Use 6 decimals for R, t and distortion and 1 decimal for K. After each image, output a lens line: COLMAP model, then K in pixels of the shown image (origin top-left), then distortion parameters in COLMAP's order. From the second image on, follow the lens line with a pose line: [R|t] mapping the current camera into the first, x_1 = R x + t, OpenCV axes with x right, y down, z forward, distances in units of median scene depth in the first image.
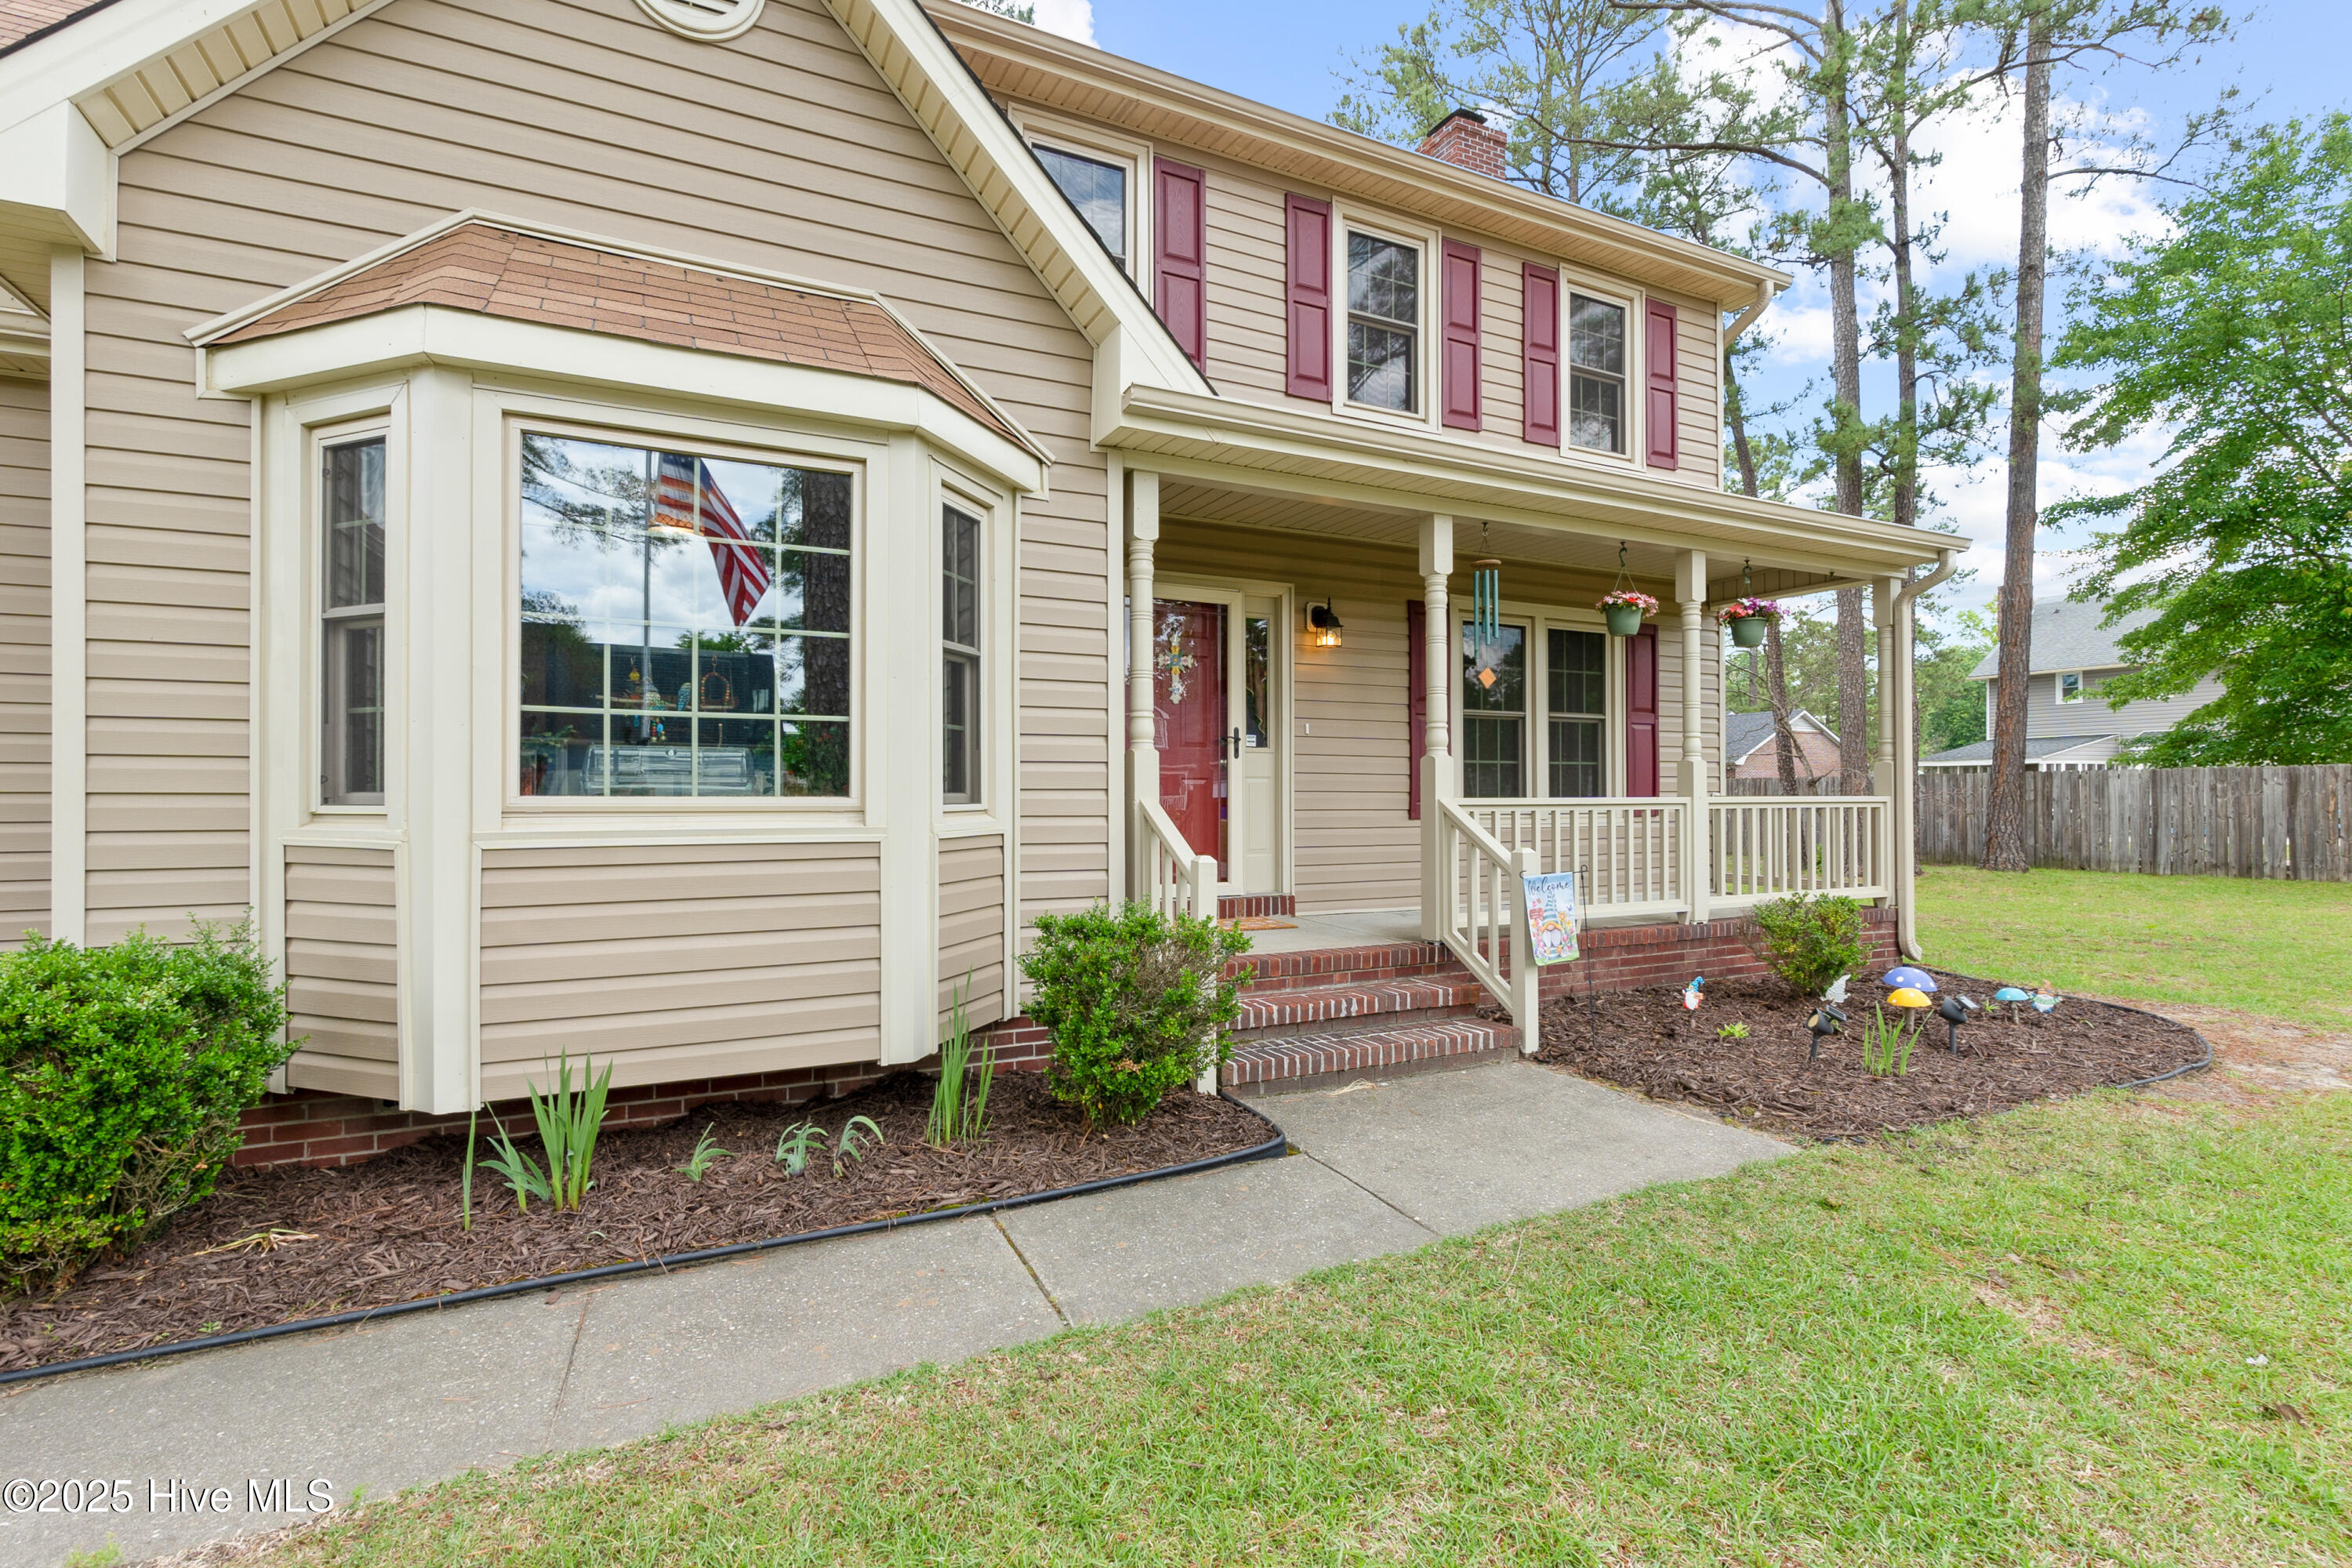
lens RADIAL K [[1080.8, 0, 1181.8], [0, 1080.8, 779.8], [0, 0, 1]] dist [-0.005815, -0.000852]
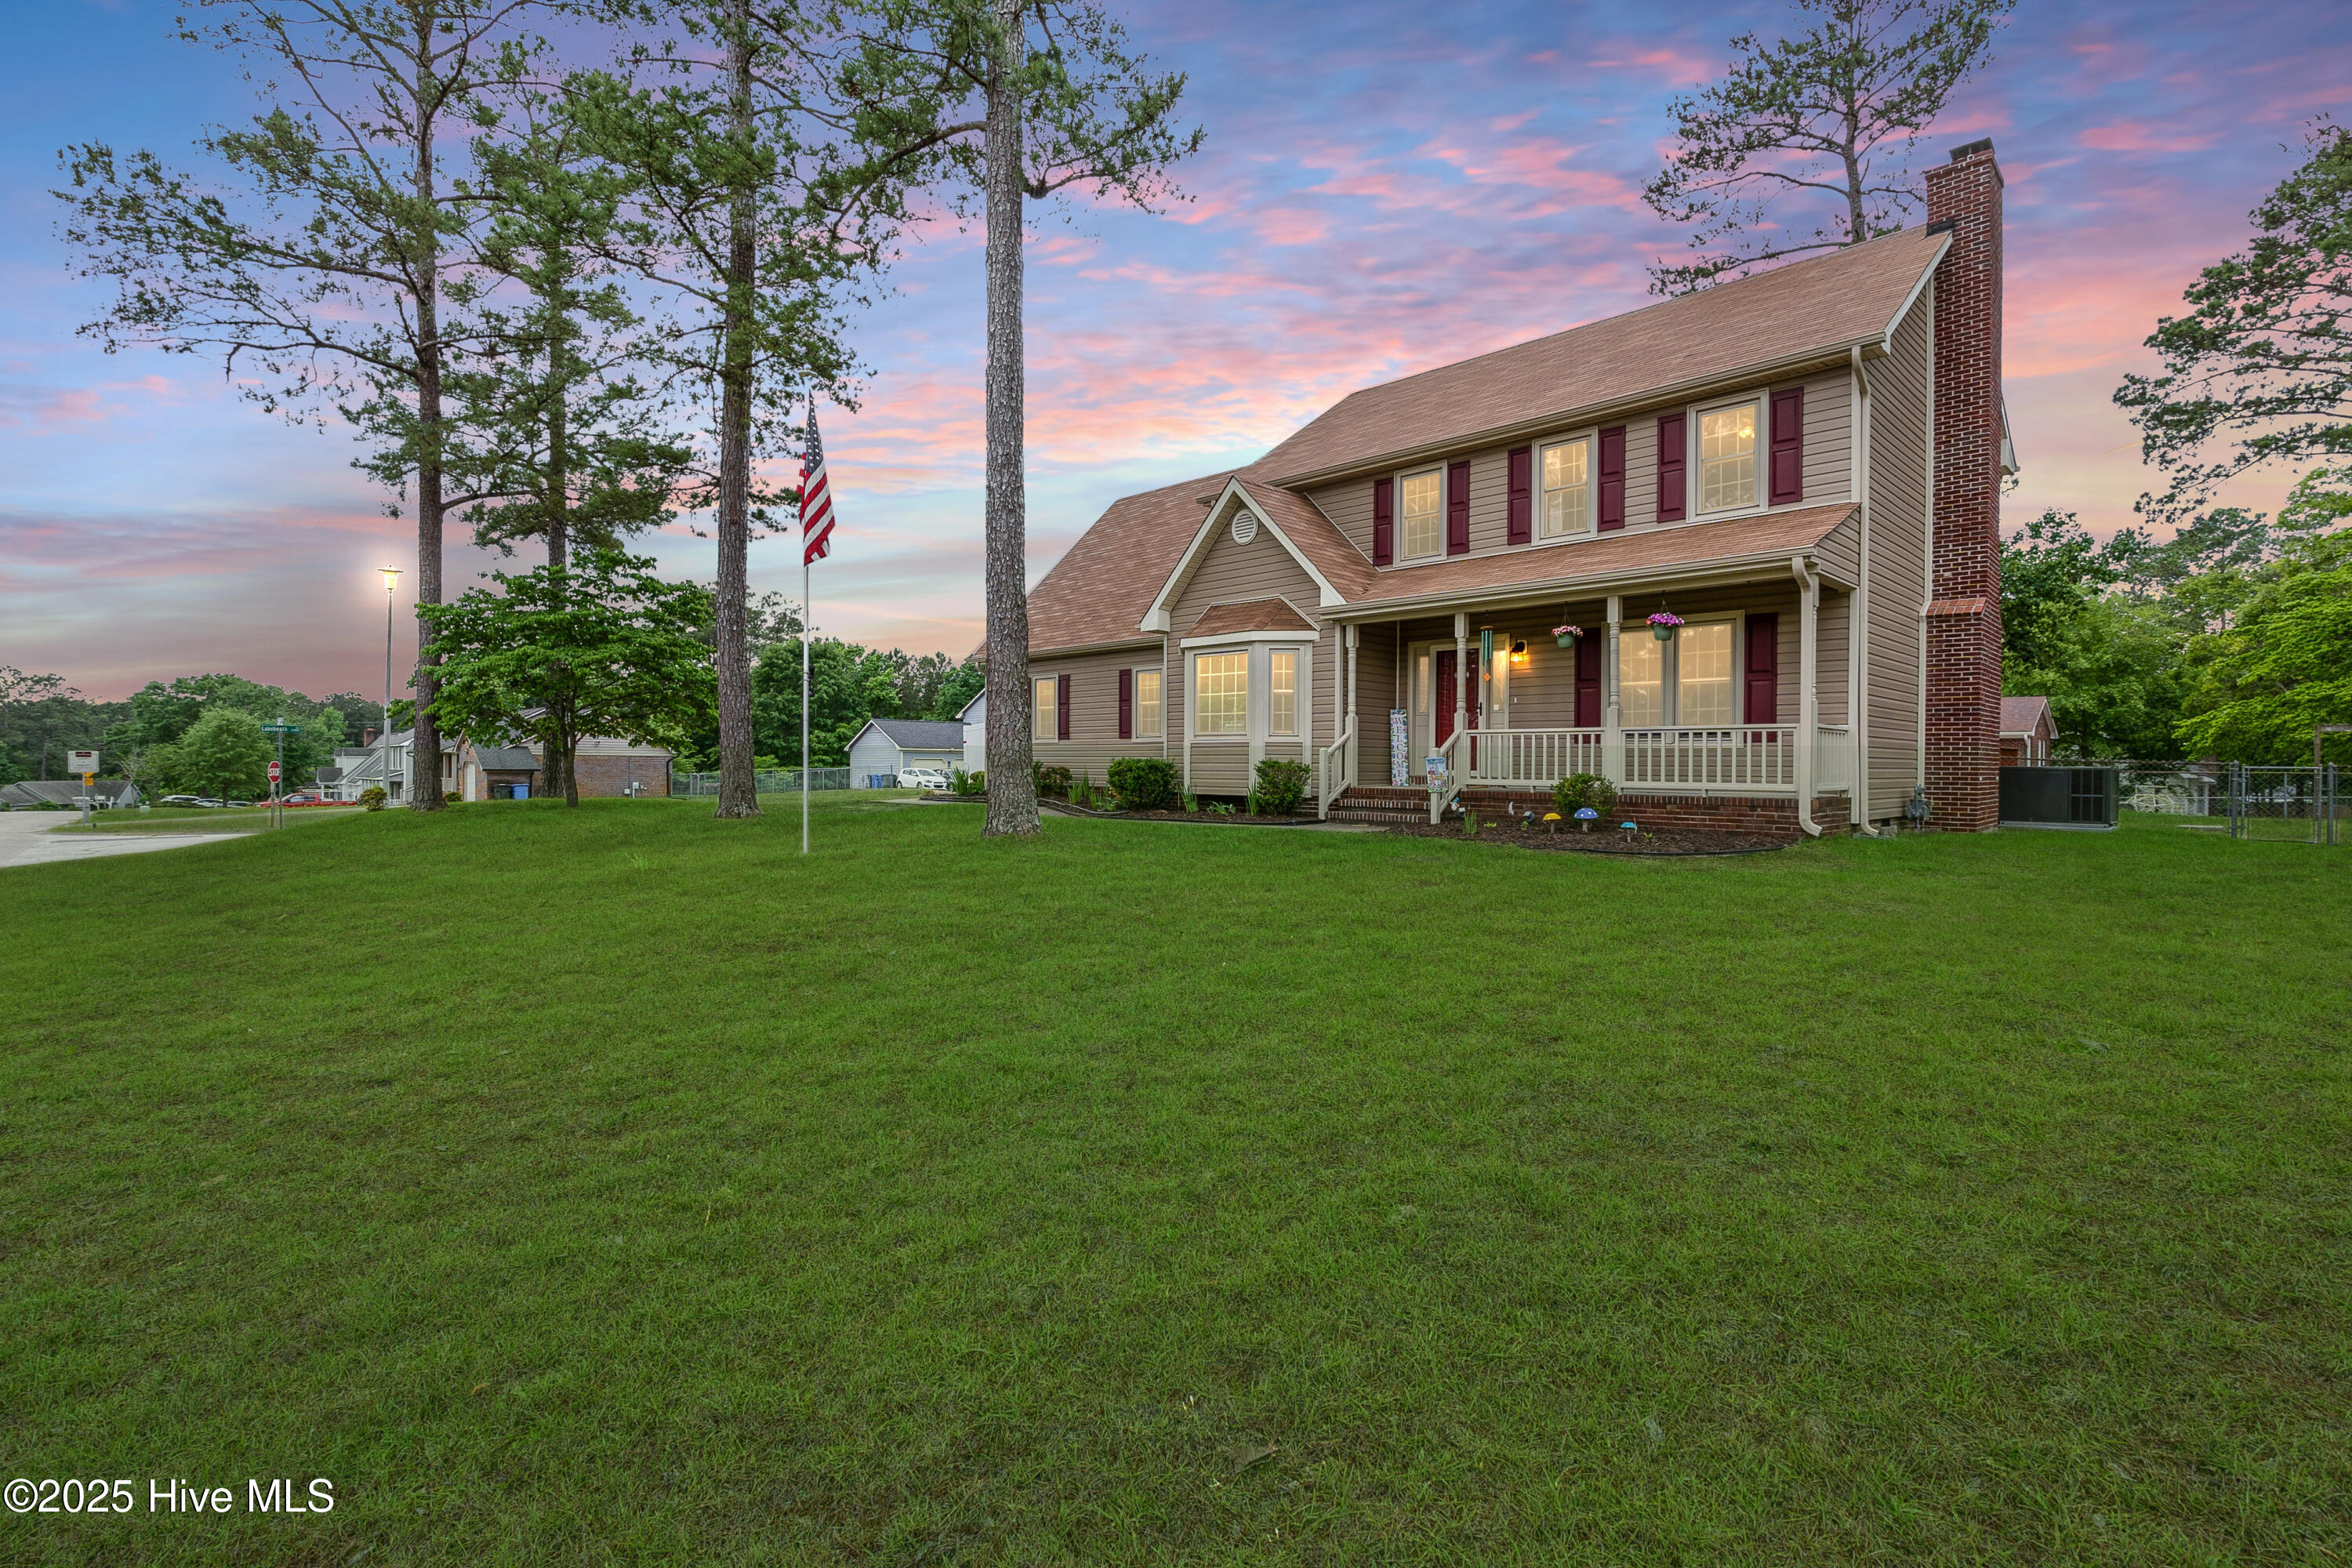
lens RADIAL K [[1080.8, 0, 1181.8], [0, 1080.8, 779.8], [0, 0, 1]] dist [-0.005815, -0.000852]
pose [[0.311807, 0.012486, -0.950064, 1.601216], [0.001511, 0.999906, 0.013637, 0.064018], [0.950144, -0.005688, 0.311758, -0.230947]]
